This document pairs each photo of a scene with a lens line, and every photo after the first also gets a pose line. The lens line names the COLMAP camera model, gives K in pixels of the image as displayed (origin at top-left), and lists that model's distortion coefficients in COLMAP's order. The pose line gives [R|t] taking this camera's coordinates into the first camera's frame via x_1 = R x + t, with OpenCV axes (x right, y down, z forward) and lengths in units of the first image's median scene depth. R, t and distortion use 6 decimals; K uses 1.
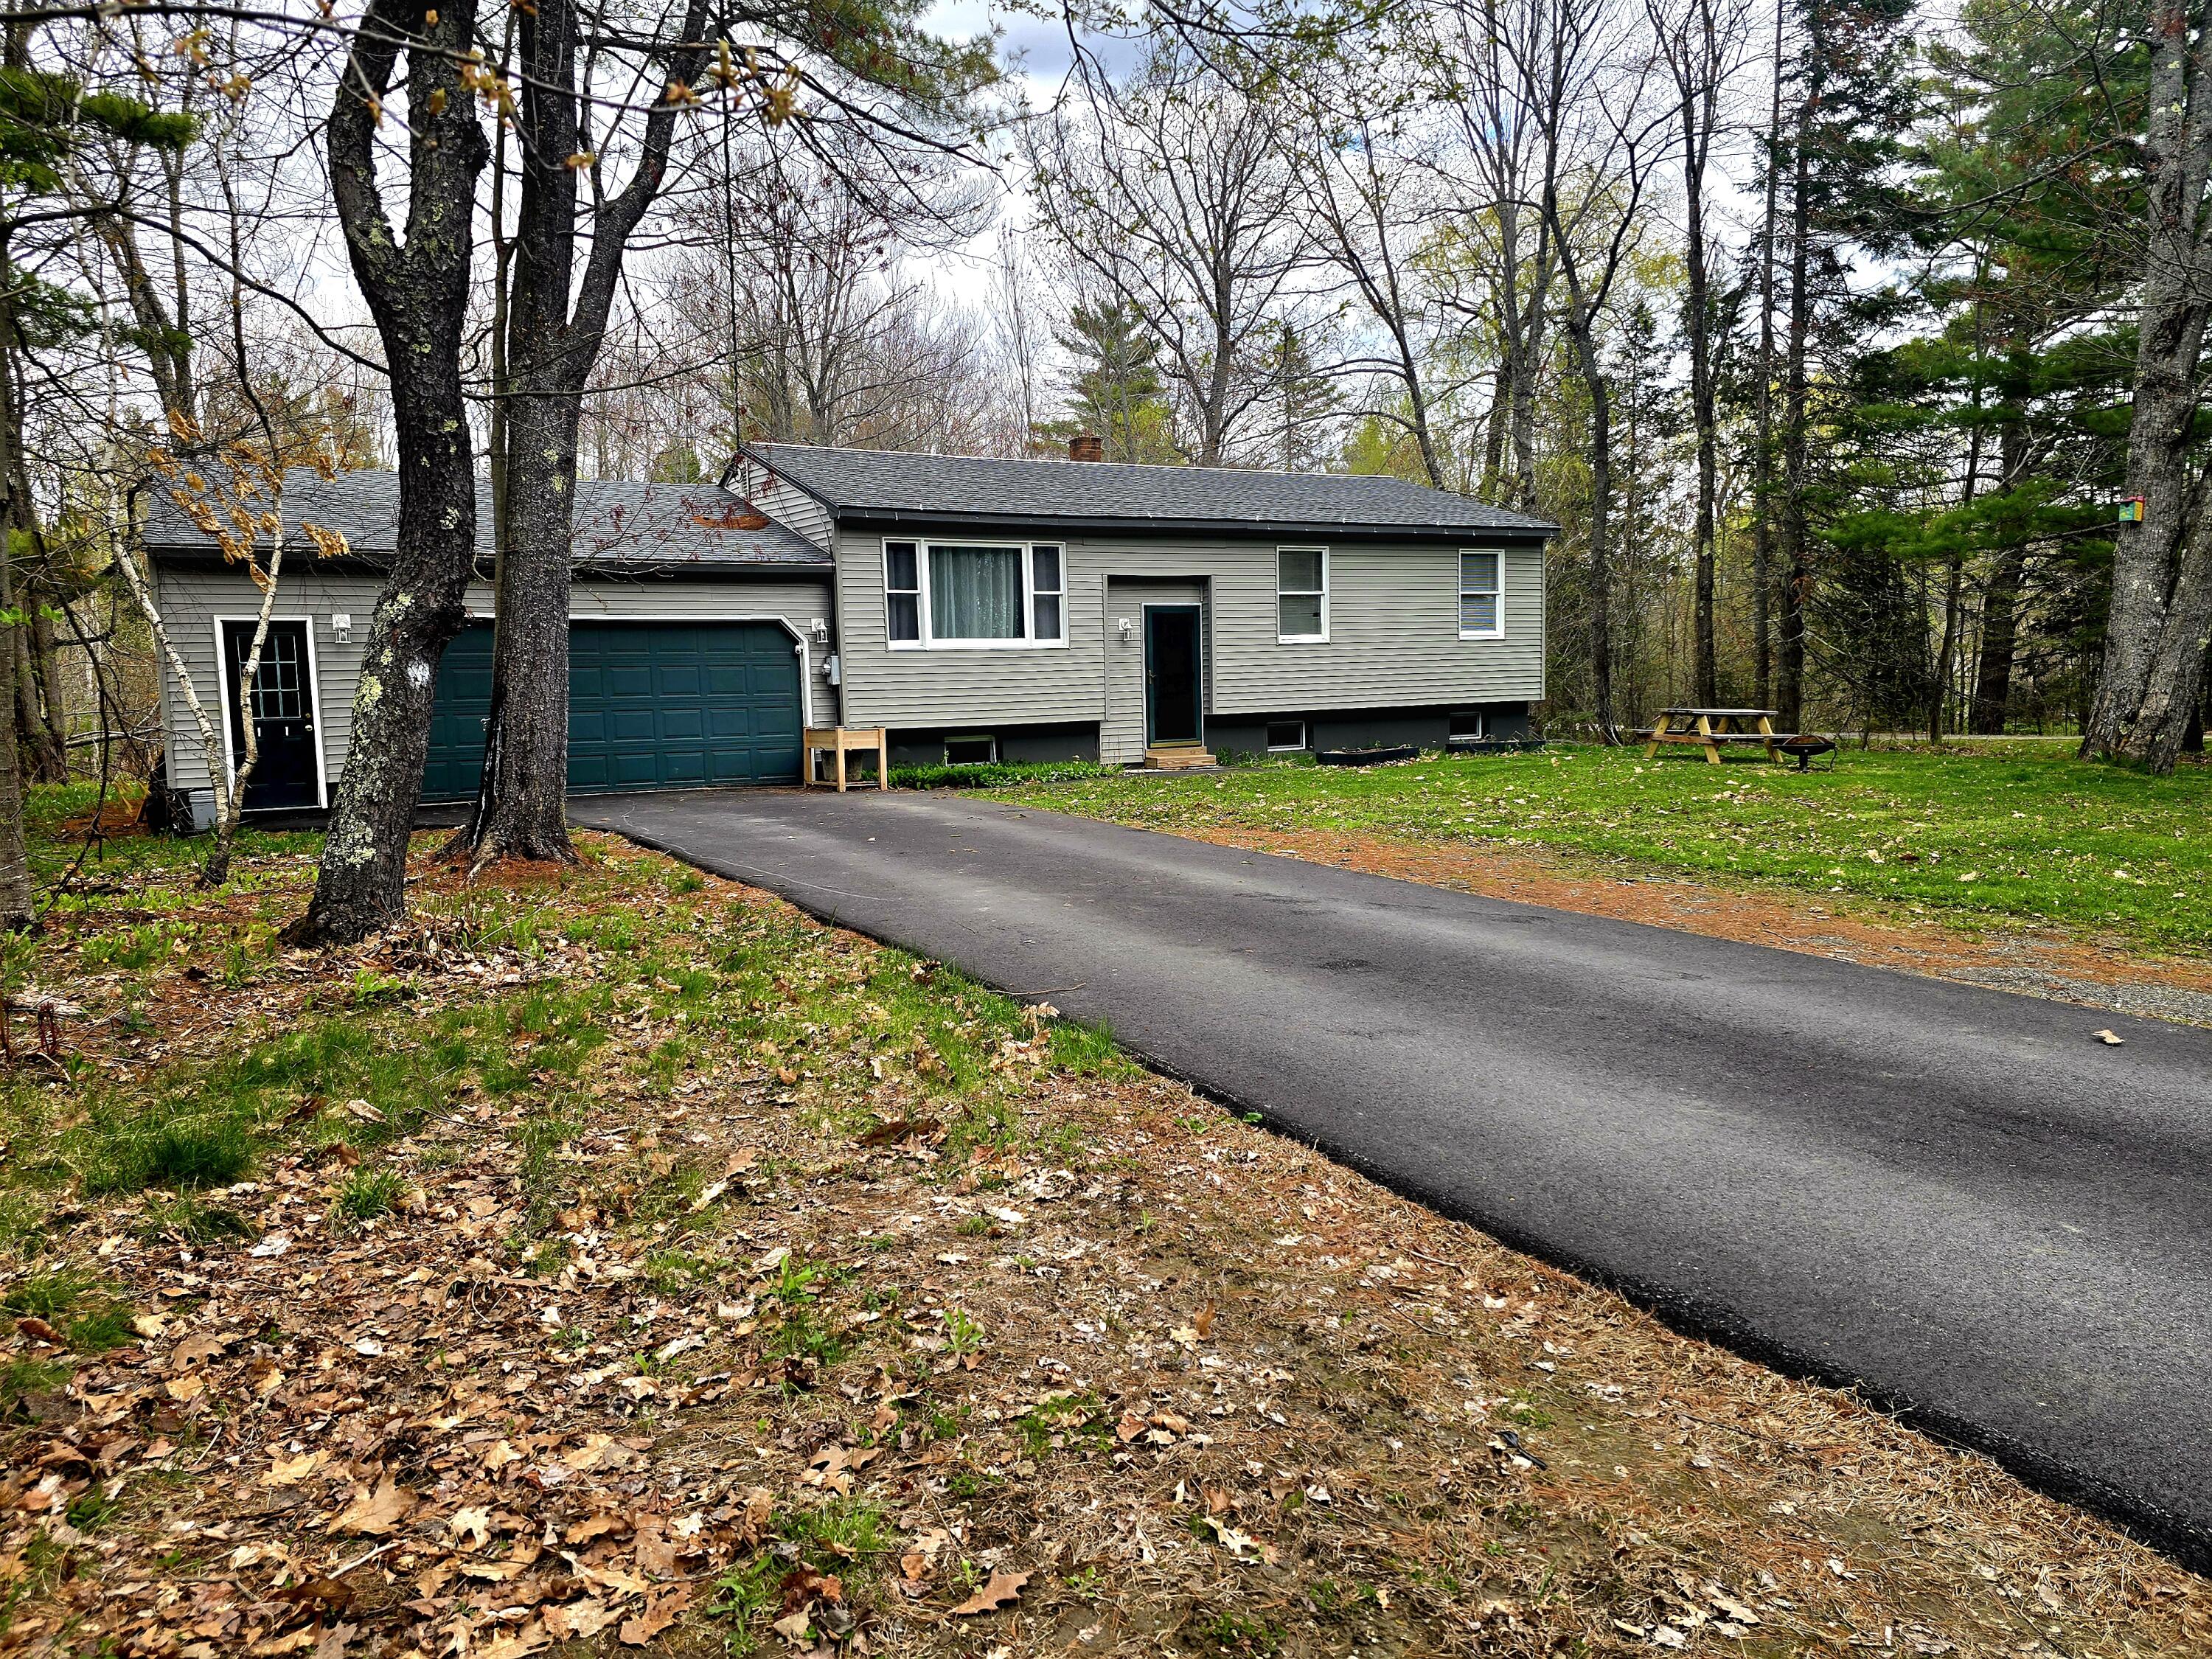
lens RADIAL K [[1455.1, 0, 1099.1], [0, 1455.1, 857.6], [0, 0, 1]] dist [0.085752, -0.115413]
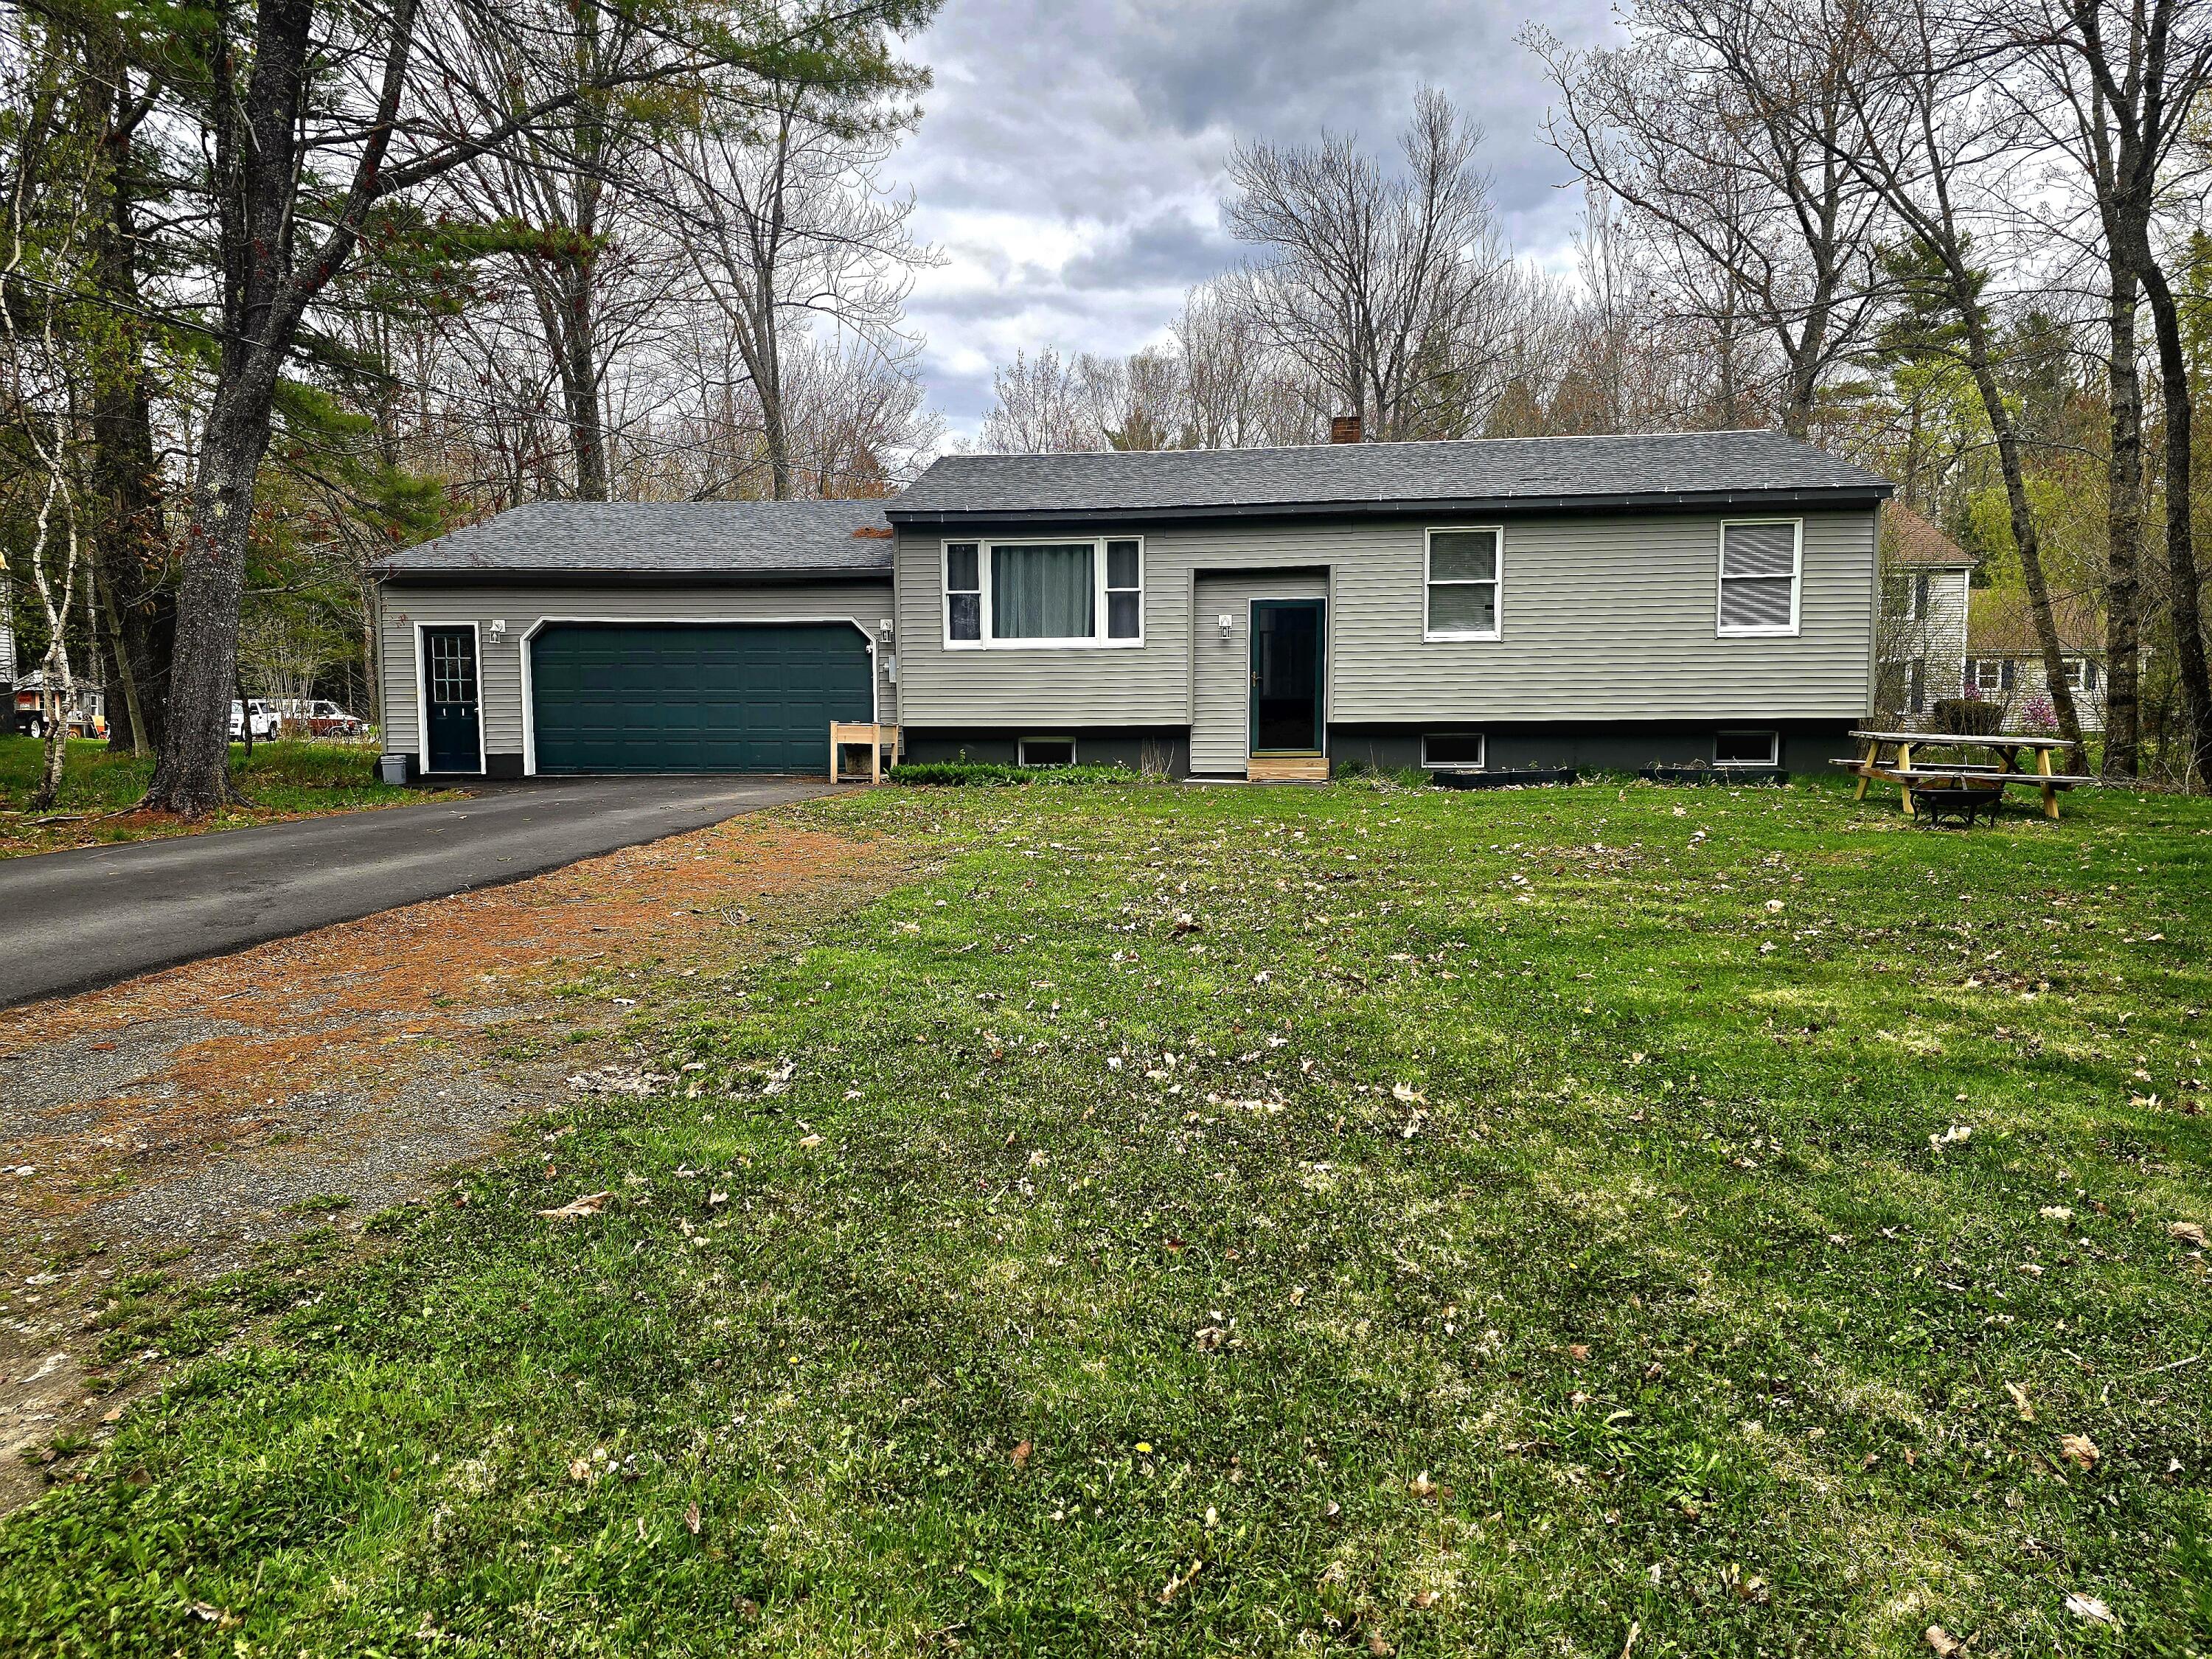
lens RADIAL K [[1455.1, 0, 1099.1], [0, 1455.1, 857.6], [0, 0, 1]] dist [0.085752, -0.115413]
pose [[0.825251, 0.087818, -0.557897, 0.492137], [-0.080289, 0.996046, 0.038022, -0.041943], [0.559030, 0.013415, 0.829039, 0.202157]]
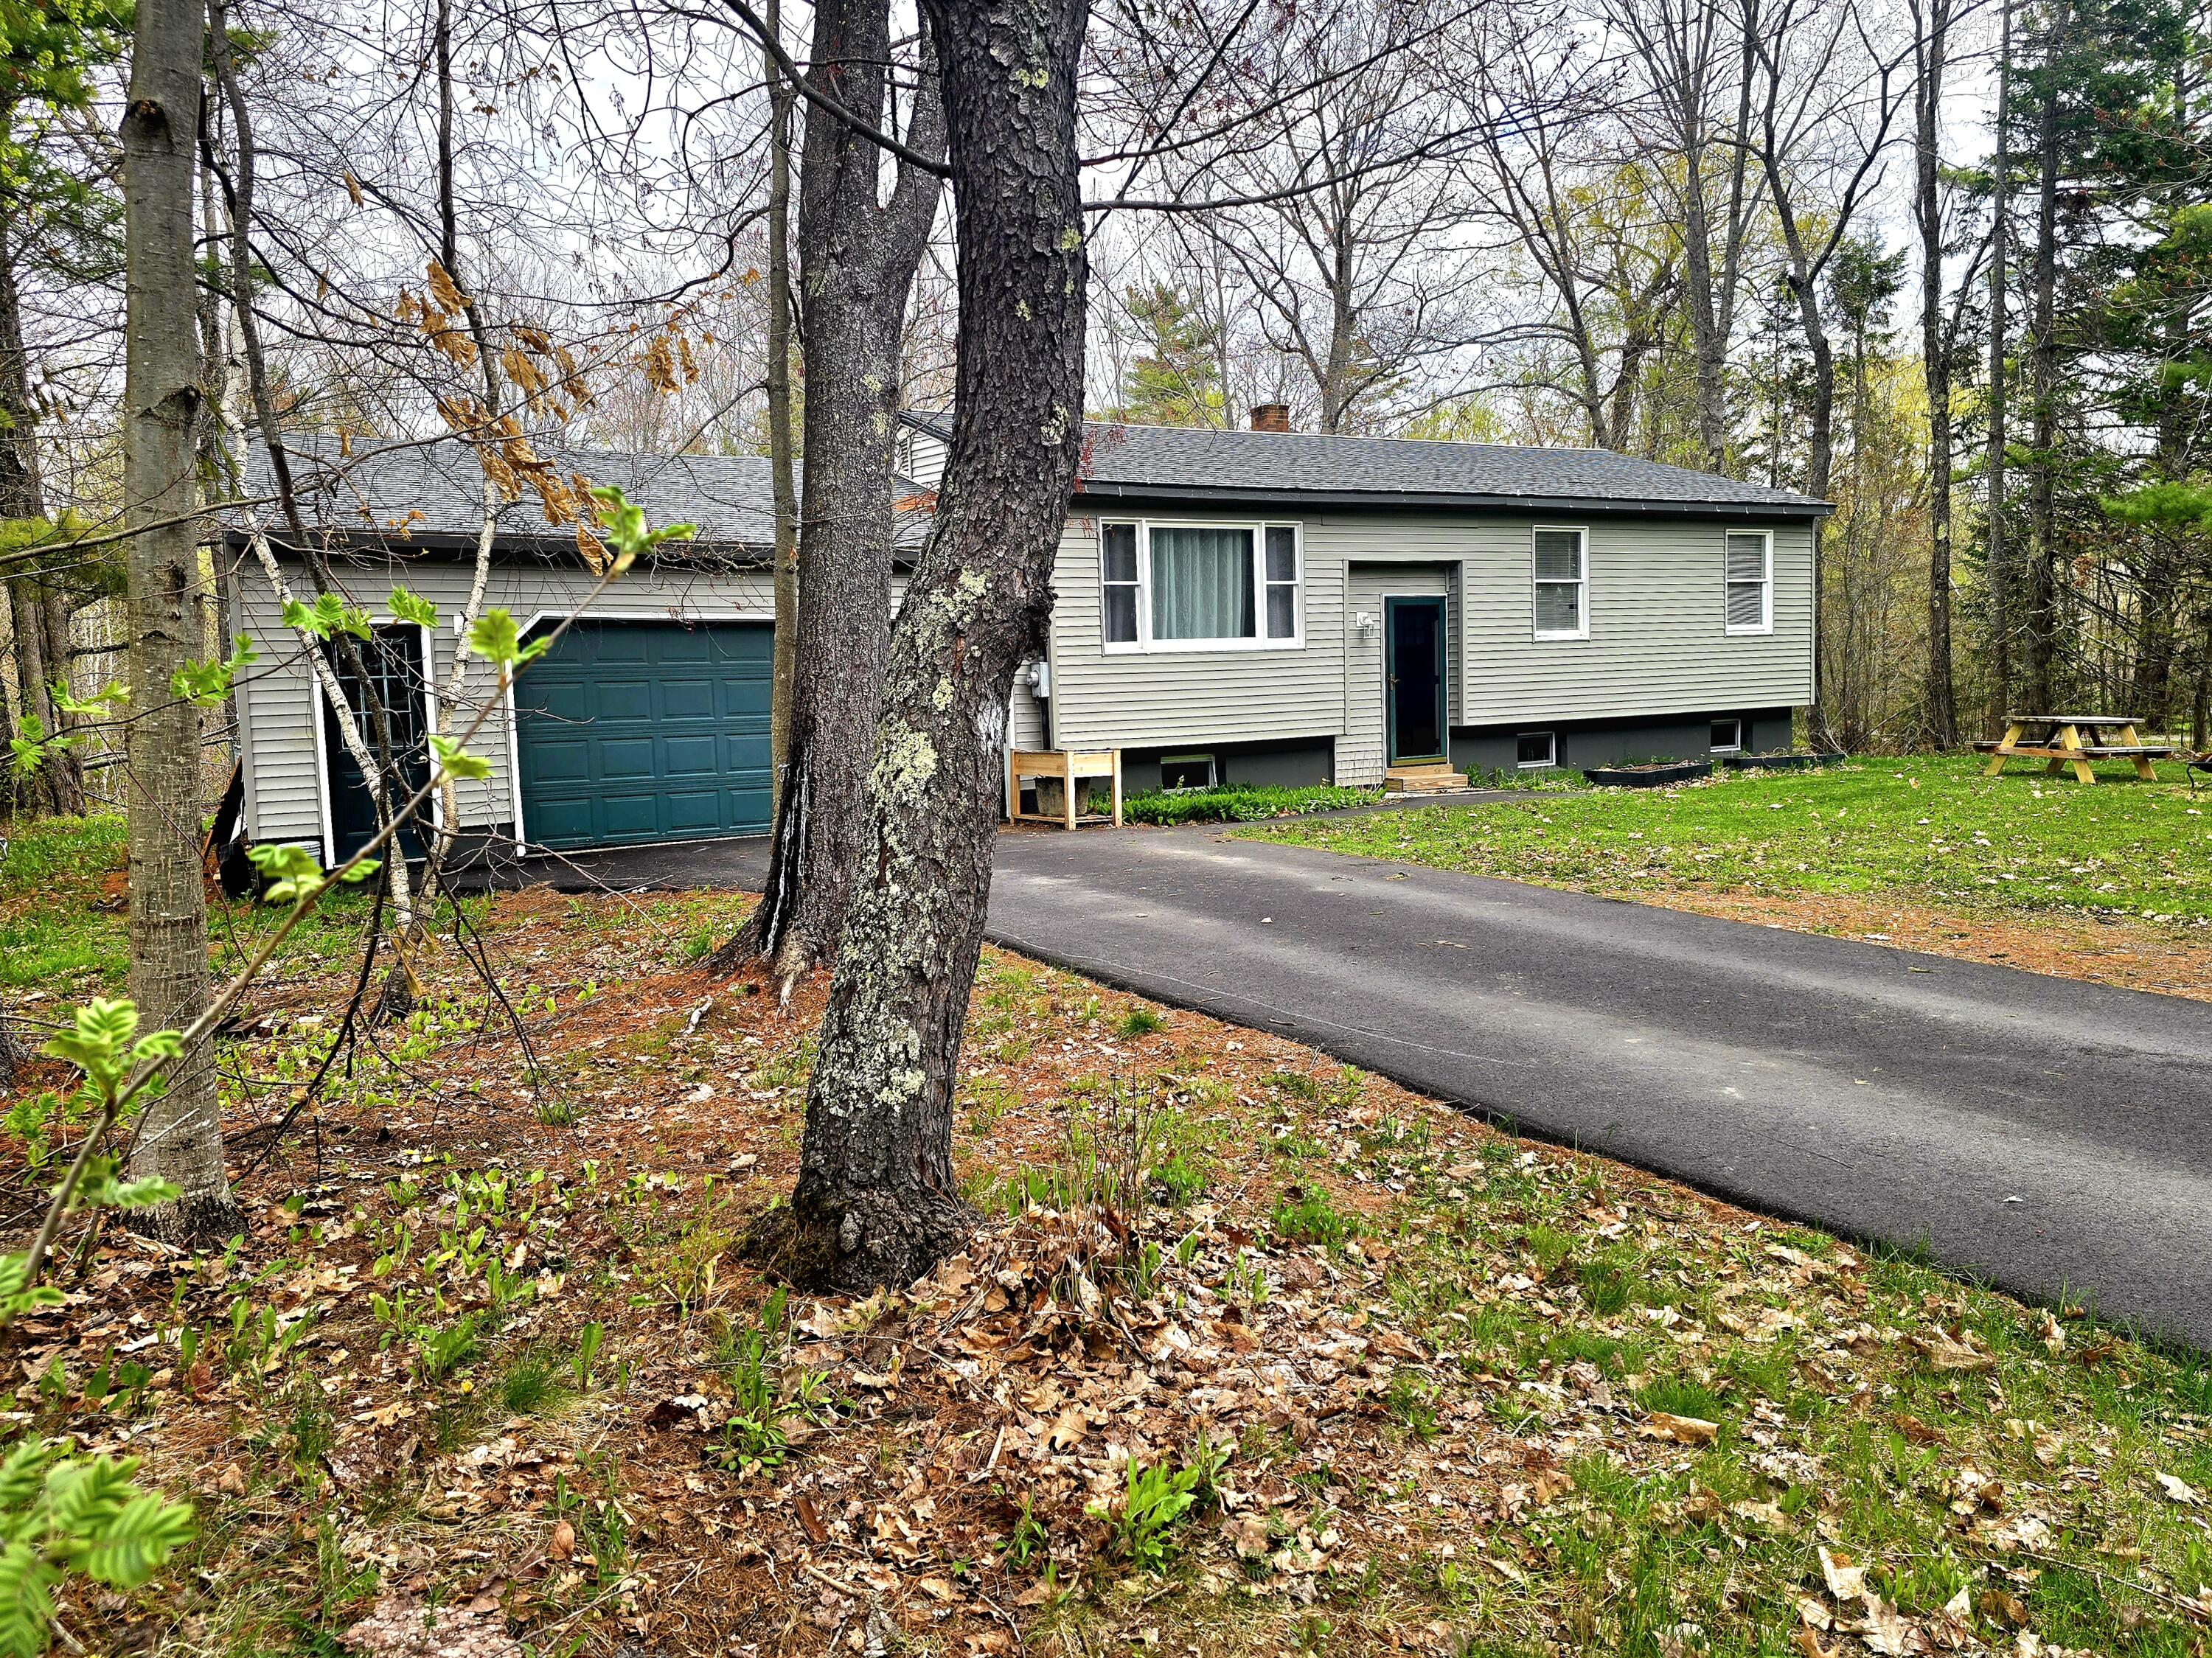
lens RADIAL K [[1482.5, 0, 1106.0], [0, 1482.5, 829.0], [0, 0, 1]] dist [0.092357, -0.121834]
pose [[0.999966, -0.007456, 0.003519, -0.137502], [0.007524, 0.999776, -0.019795, -0.025212], [-0.003371, 0.019821, 0.999798, 0.155704]]
